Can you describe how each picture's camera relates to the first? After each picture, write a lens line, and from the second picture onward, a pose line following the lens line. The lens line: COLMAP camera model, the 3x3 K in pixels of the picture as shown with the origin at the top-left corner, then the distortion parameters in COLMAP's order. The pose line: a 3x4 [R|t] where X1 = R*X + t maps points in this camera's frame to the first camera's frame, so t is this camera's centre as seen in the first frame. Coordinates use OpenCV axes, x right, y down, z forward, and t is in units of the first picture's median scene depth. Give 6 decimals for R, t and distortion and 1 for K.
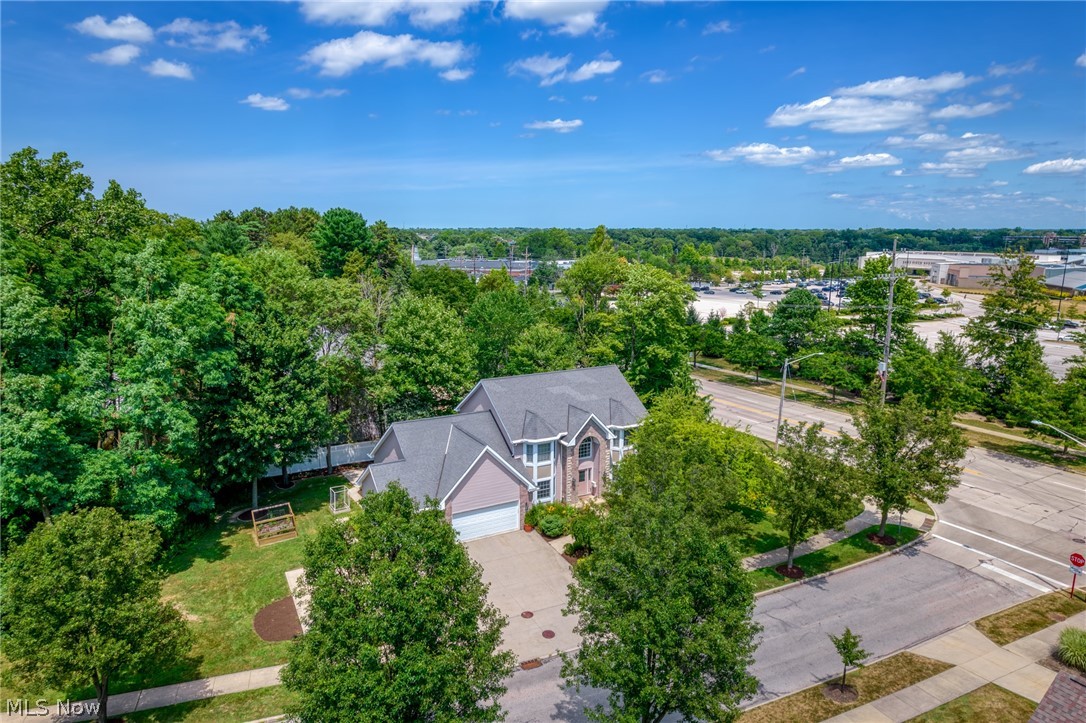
lens RADIAL K [[682.8, 0, 549.4], [0, 682.8, 362.3], [0, 0, 1]] dist [0.004316, 0.003726]
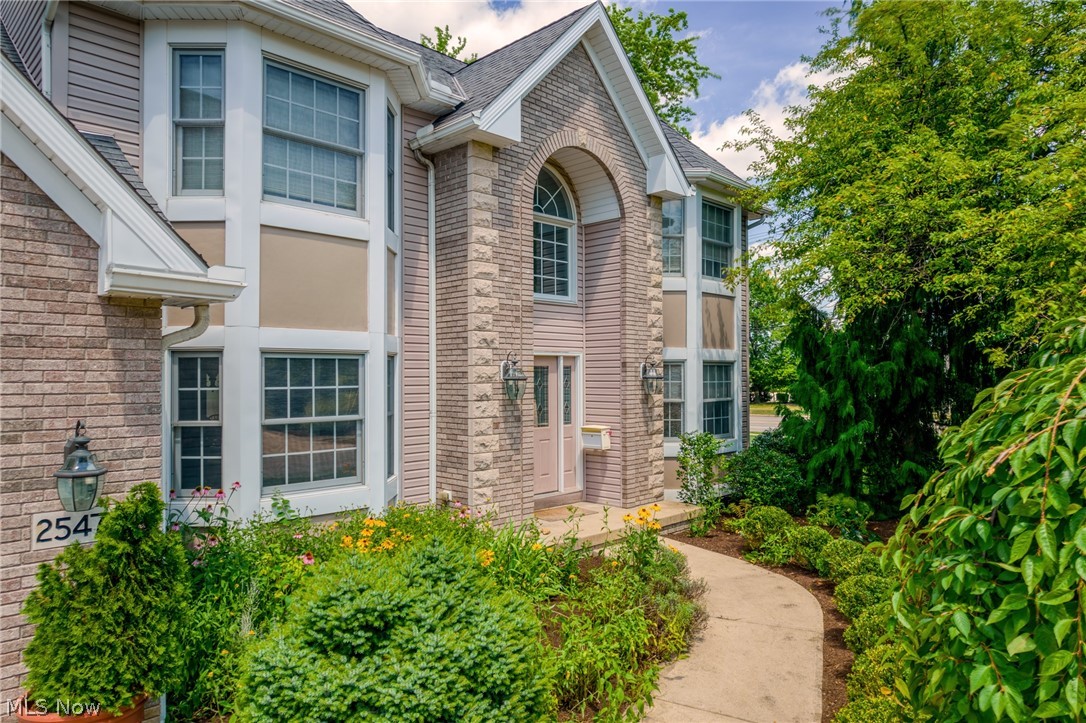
lens RADIAL K [[682.8, 0, 549.4], [0, 682.8, 362.3], [0, 0, 1]] dist [0.004316, 0.003726]
pose [[0.965338, -0.003515, 0.260981, 0.001636], [0.054253, 0.980772, -0.187465, 0.203090], [-0.255303, 0.195126, 0.946967, 0.853383]]
